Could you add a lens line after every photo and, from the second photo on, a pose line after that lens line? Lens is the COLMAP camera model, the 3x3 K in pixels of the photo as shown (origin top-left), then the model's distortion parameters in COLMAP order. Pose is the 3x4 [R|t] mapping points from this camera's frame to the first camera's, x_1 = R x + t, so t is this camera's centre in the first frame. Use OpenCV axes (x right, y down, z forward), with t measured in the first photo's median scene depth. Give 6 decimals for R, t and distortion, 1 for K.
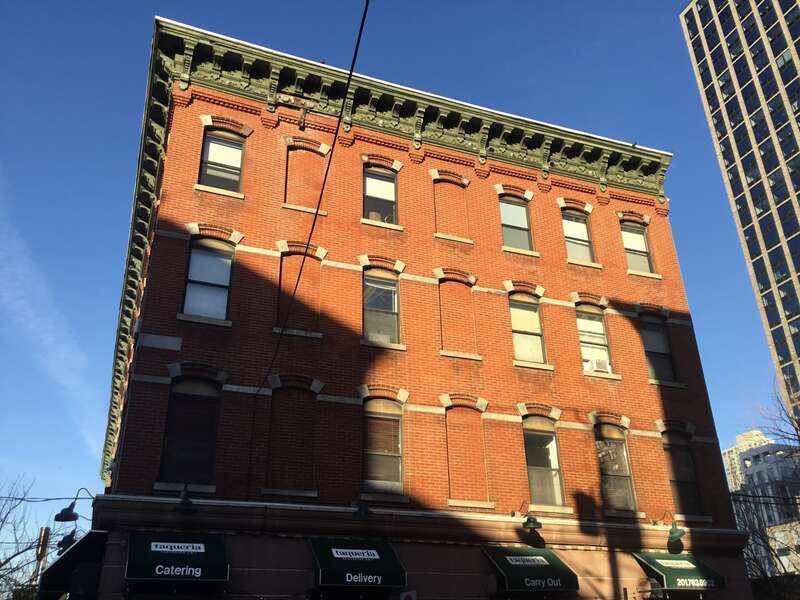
lens RADIAL K [[724.7, 0, 400.0], [0, 724.7, 300.0], [0, 0, 1]] dist [0.118010, -0.241370]
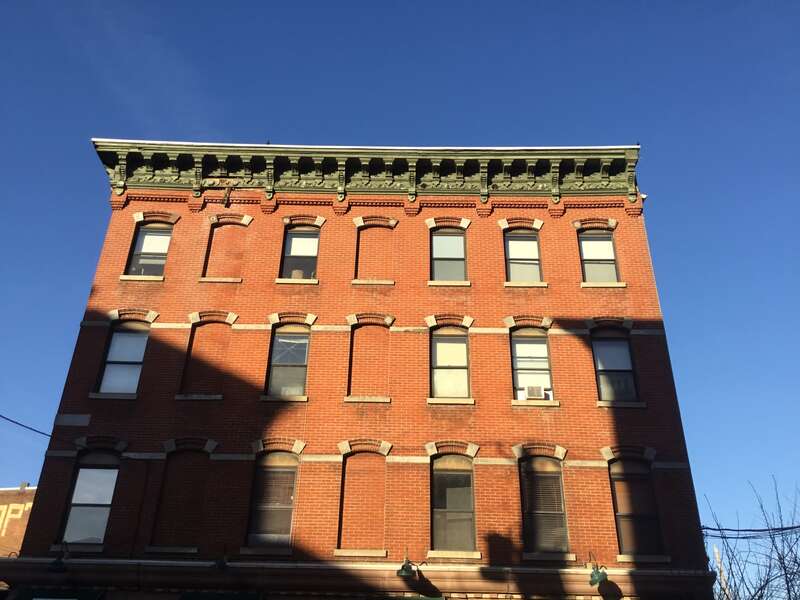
lens RADIAL K [[724.7, 0, 400.0], [0, 724.7, 300.0], [0, 0, 1]] dist [0.118010, -0.241370]
pose [[0.929645, -0.153531, -0.334944, 0.461316], [0.132766, 0.987566, -0.084184, 0.030233], [0.343704, 0.033792, 0.938470, 0.076221]]
